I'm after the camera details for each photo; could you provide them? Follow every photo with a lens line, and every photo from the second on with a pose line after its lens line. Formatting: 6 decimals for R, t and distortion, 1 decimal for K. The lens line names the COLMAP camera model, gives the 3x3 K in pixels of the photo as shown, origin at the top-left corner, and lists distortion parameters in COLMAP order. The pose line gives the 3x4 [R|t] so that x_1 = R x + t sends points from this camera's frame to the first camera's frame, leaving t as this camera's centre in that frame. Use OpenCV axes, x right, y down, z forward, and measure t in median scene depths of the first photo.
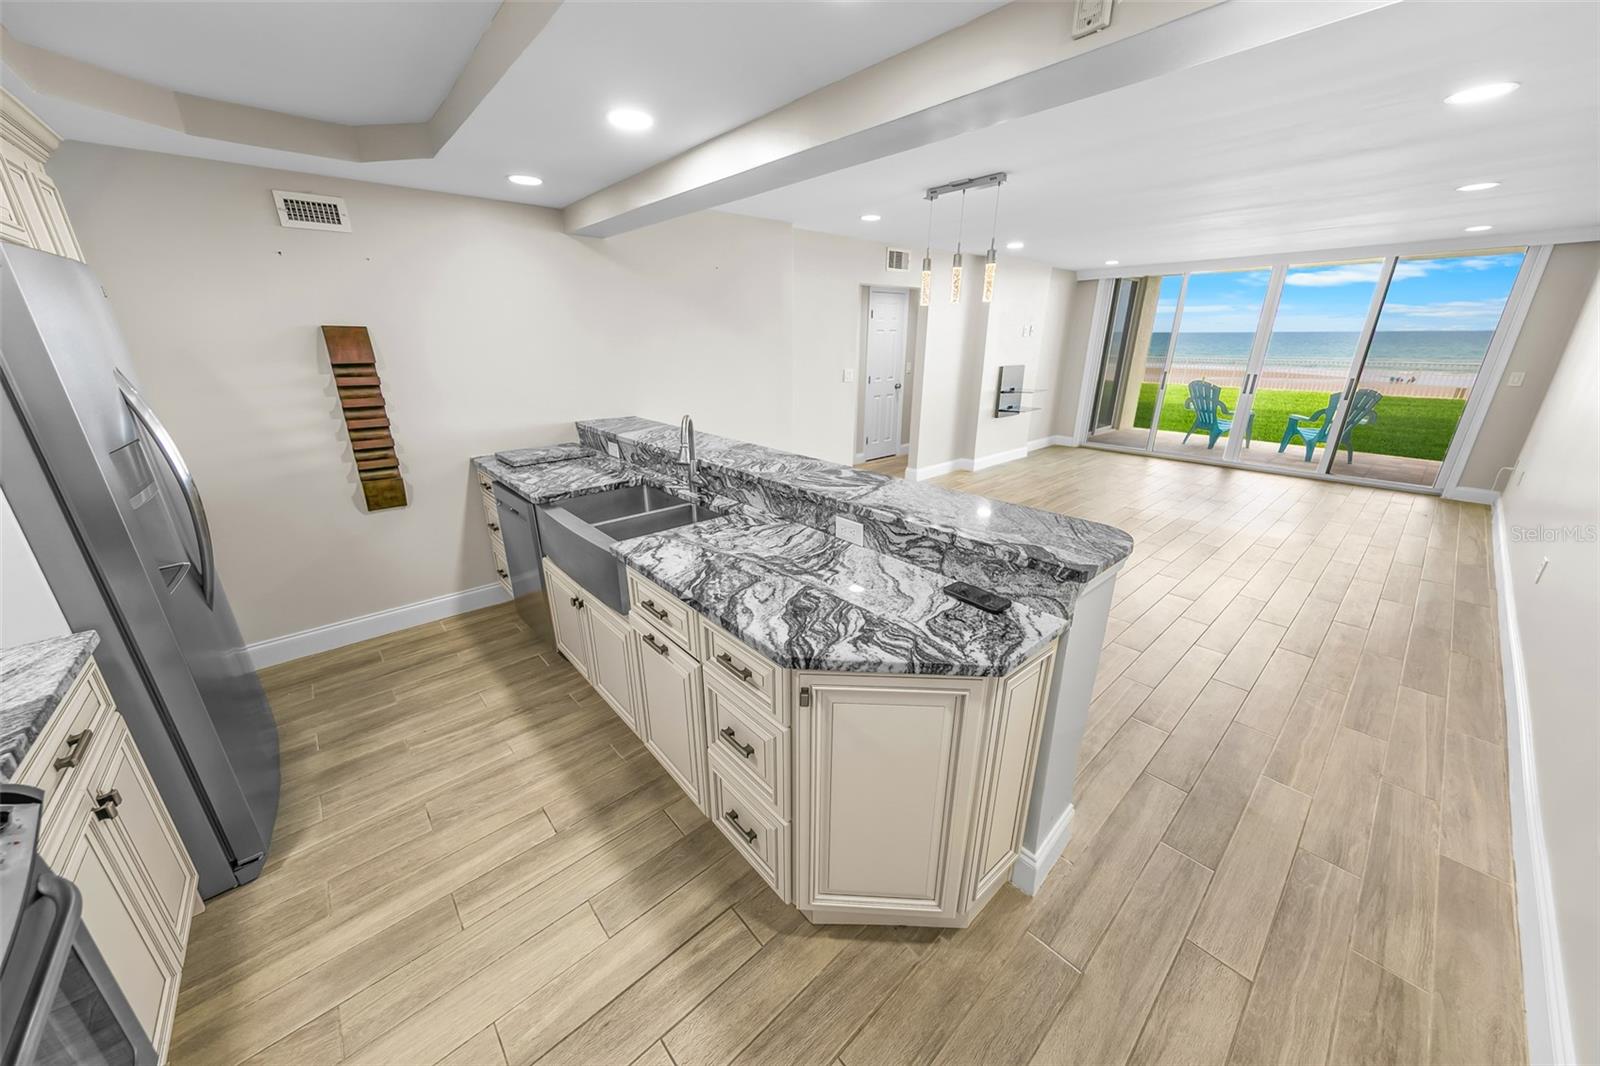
lens RADIAL K [[553.8, 0, 791.8], [0, 553.8, 532.7], [0, 0, 1]] dist [0.001162, 0.000157]
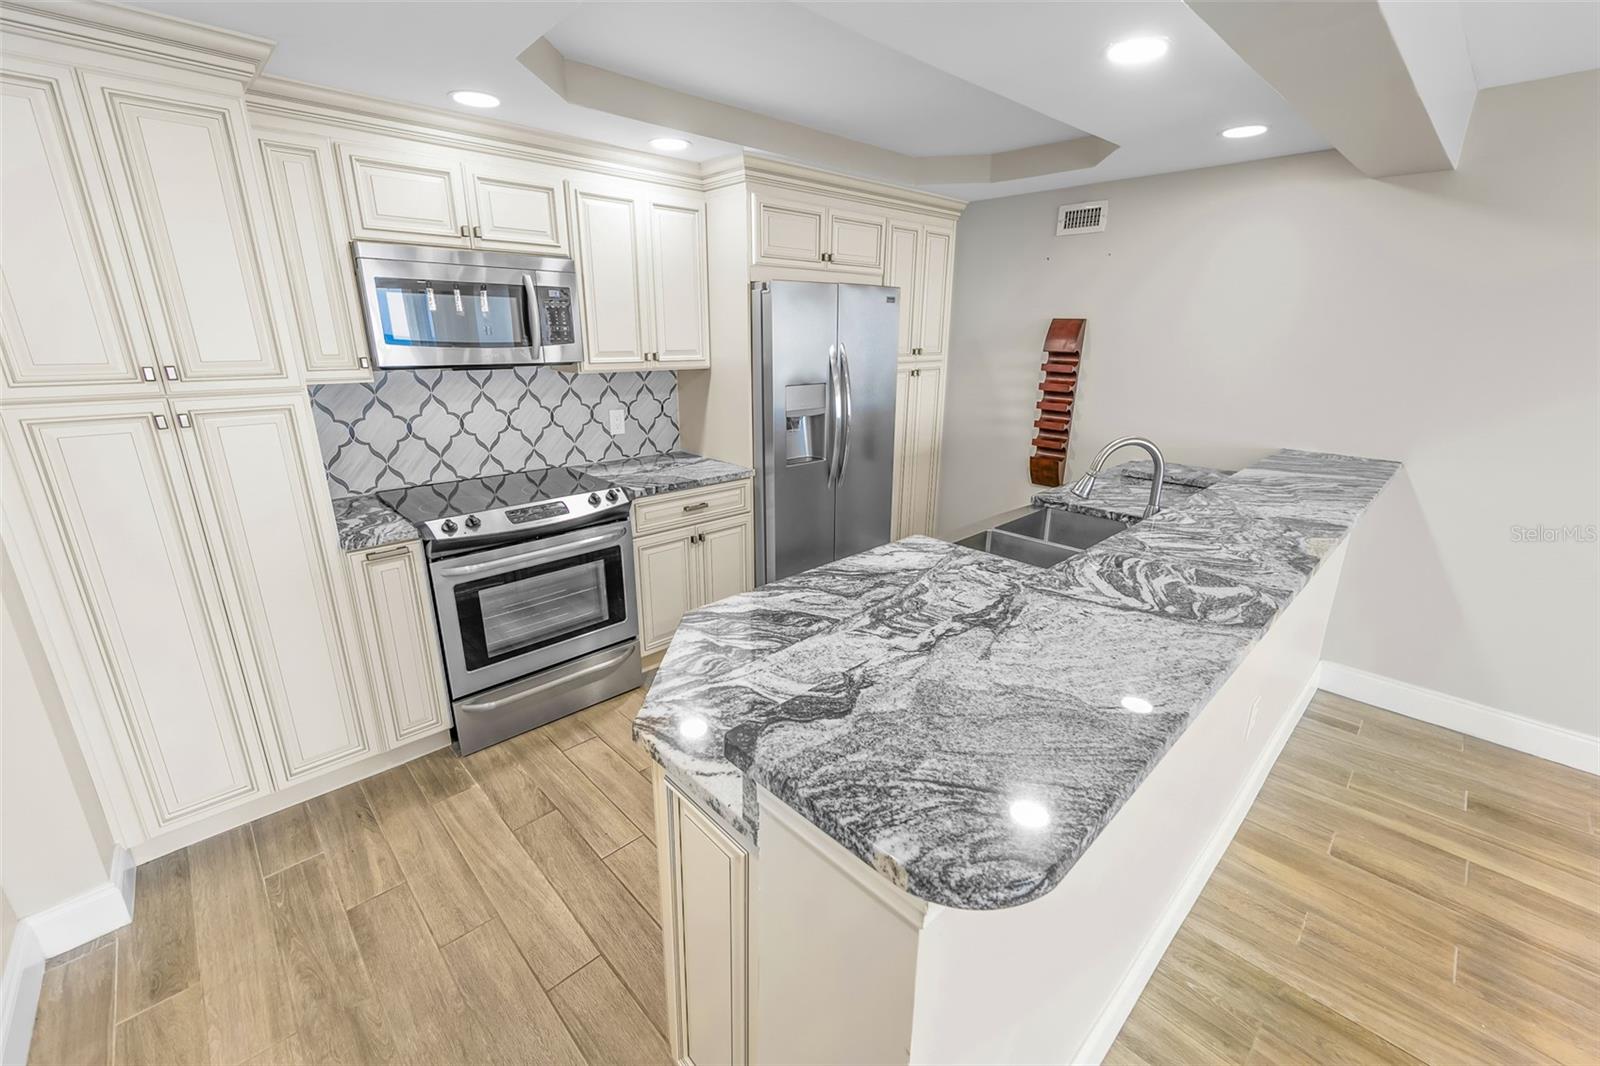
lens RADIAL K [[651.4, 0, 800.0], [0, 651.4, 533.0], [0, 0, 1]] dist [0.001727, -0.000078]
pose [[0.049293, 0.302369, -0.951916, 0.238966], [-0.342342, 0.900455, 0.268295, -0.068983], [0.938281, 0.312655, 0.147900, 0.197750]]
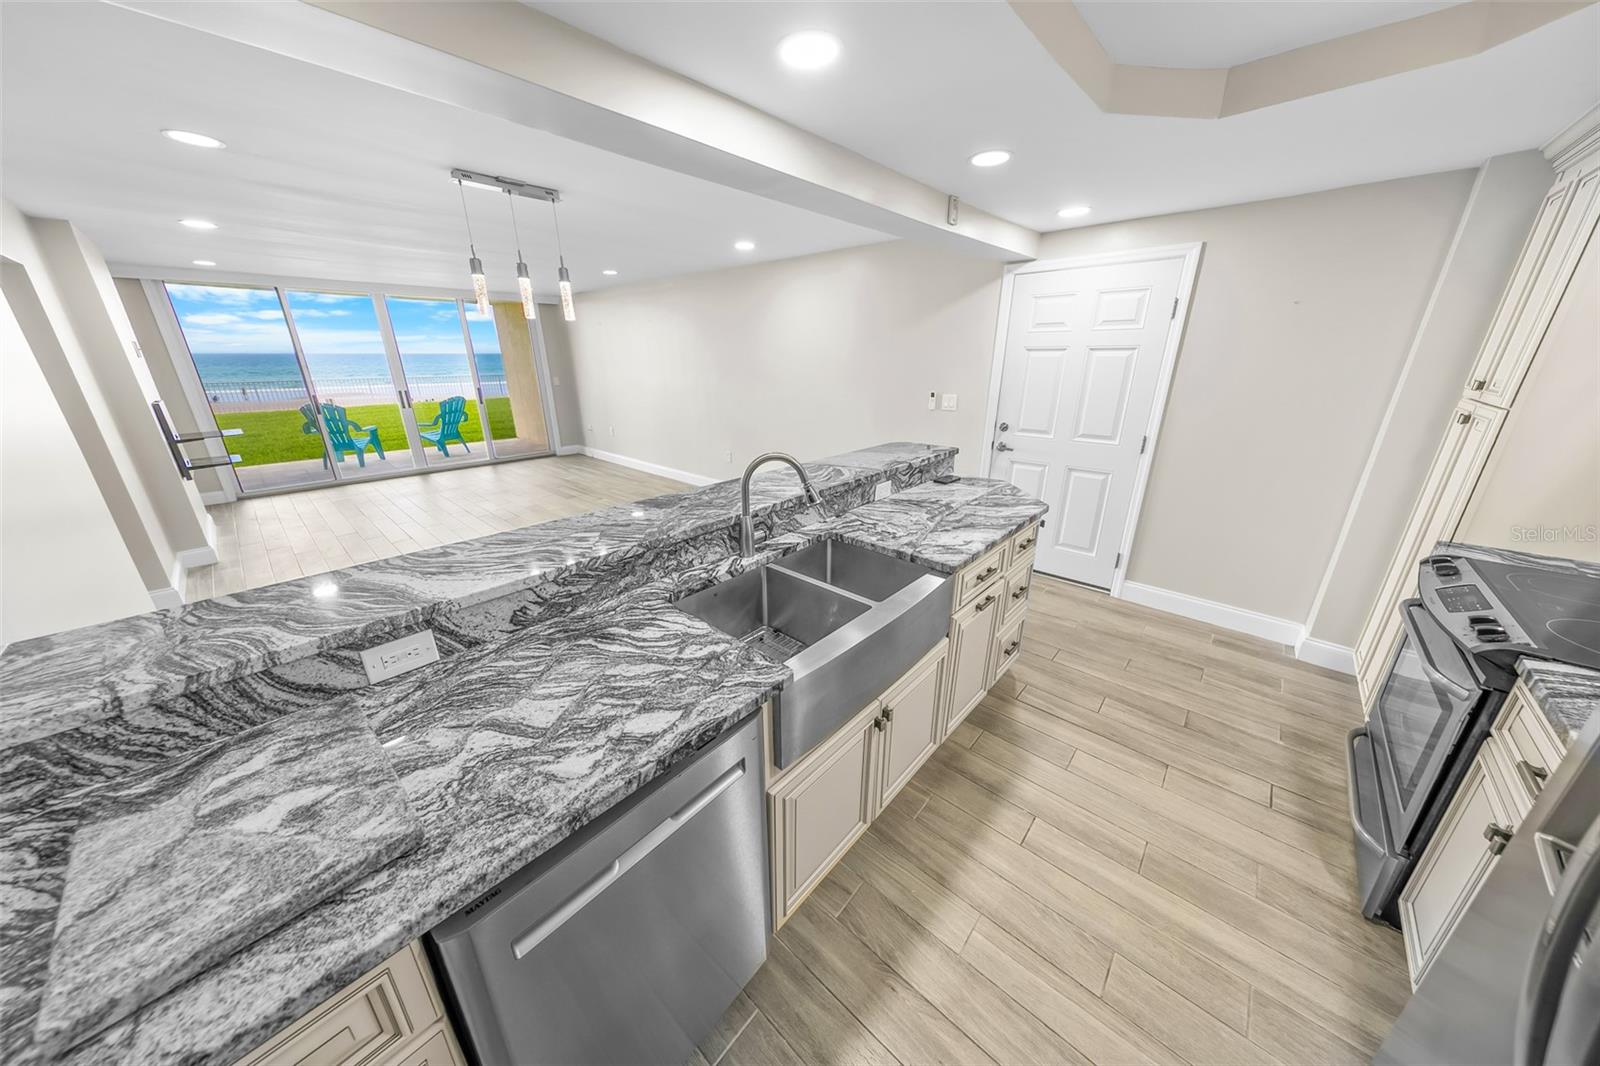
lens RADIAL K [[499.1, 0, 795.6], [0, 499.1, 531.6], [0, 0, 1]] dist [0.012247, -0.003194]
pose [[-0.106329, -0.331700, 0.937374, -0.346085], [0.340030, 0.873753, 0.347757, -0.135426], [-0.934384, 0.355712, 0.019883, 0.383137]]
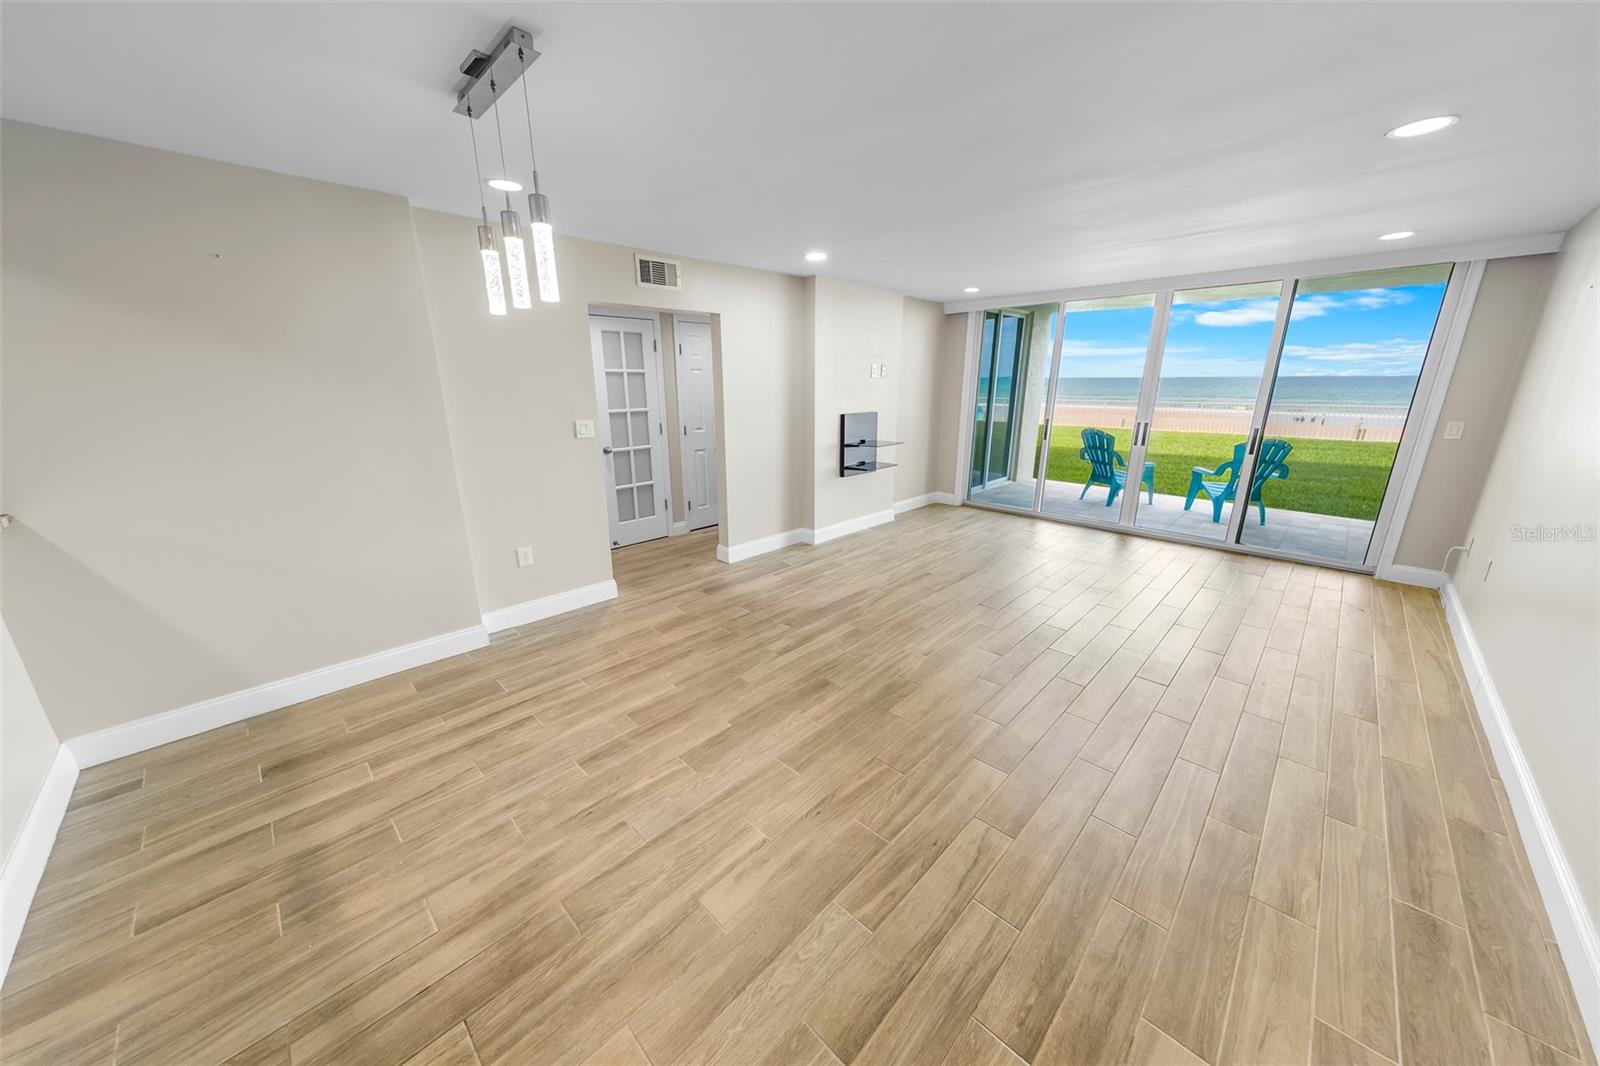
lens RADIAL K [[540.8, 0, 797.4], [0, 540.8, 527.0], [0, 0, 1]] dist [0.012789, 0.000038]
pose [[0.997006, -0.016853, 0.075466, 0.284720], [0.022334, 0.997127, -0.072383, -0.093287], [-0.074029, 0.073852, 0.994518, 0.270869]]
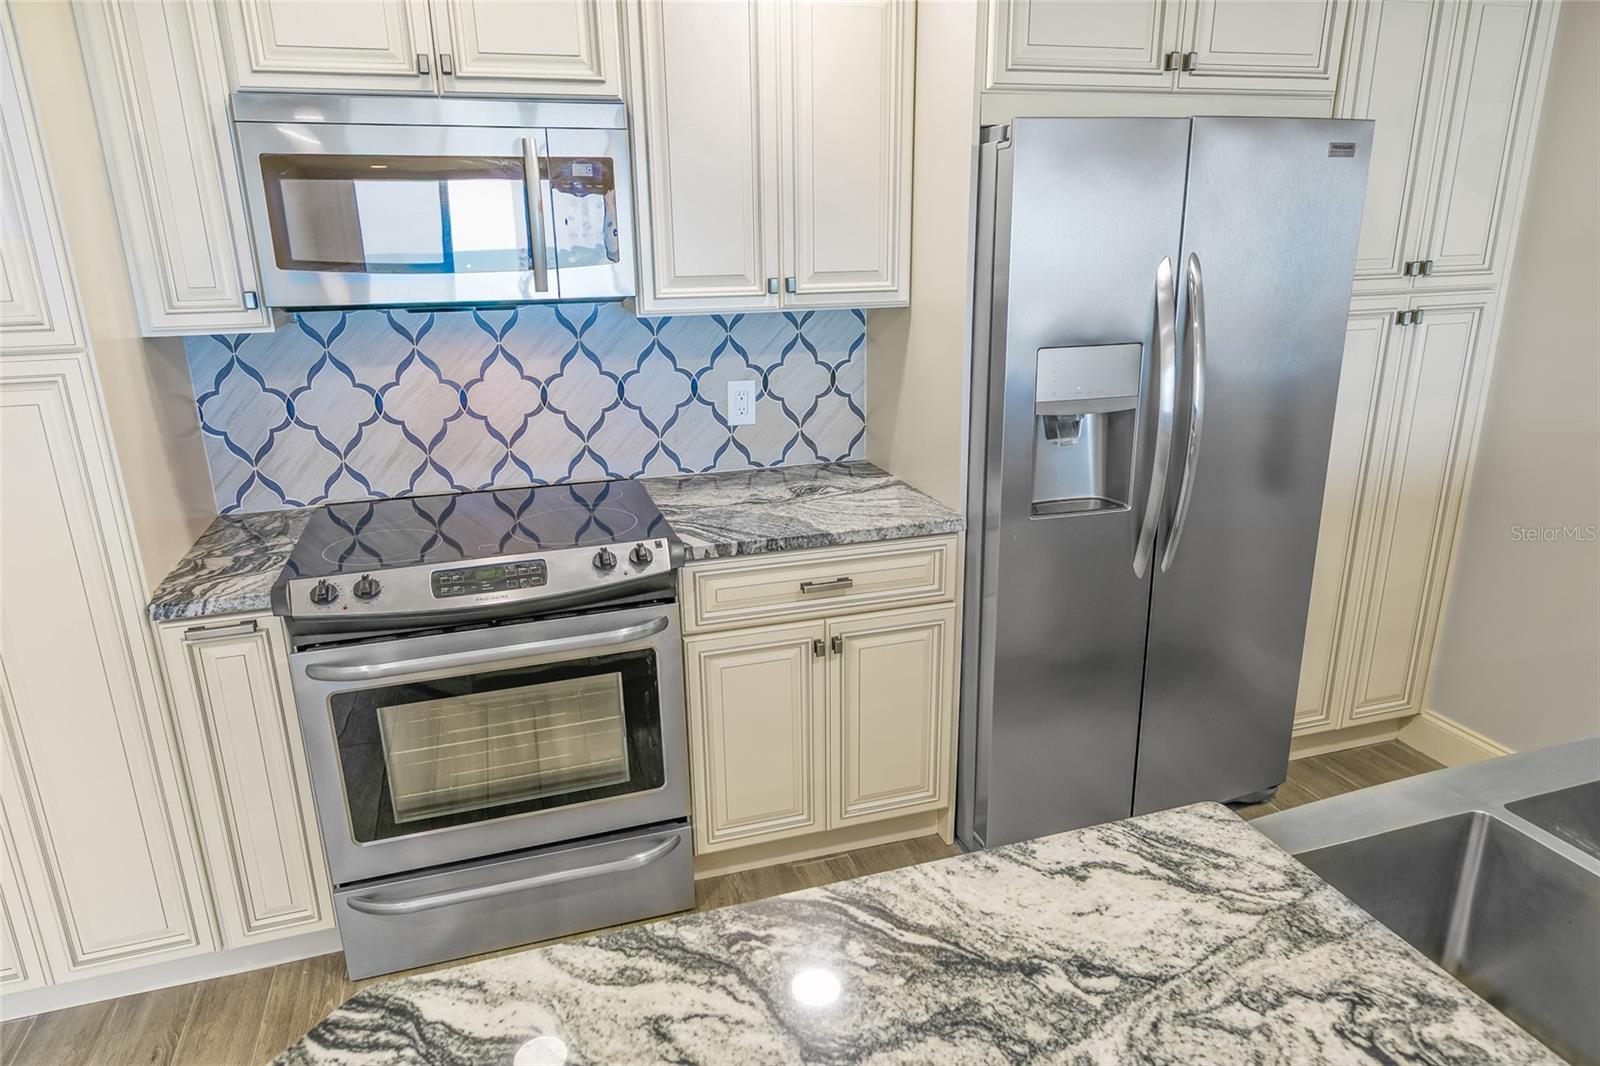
lens RADIAL K [[979.3, 0, 800.0], [0, 979.3, 533.0], [0, 0, 1]] dist [0.002382, 0.001075]
pose [[-0.393166, 0.280726, -0.875564, 0.081938], [-0.292108, 0.864784, 0.408439, -0.093318], [0.871833, 0.416344, -0.258001, 0.269878]]
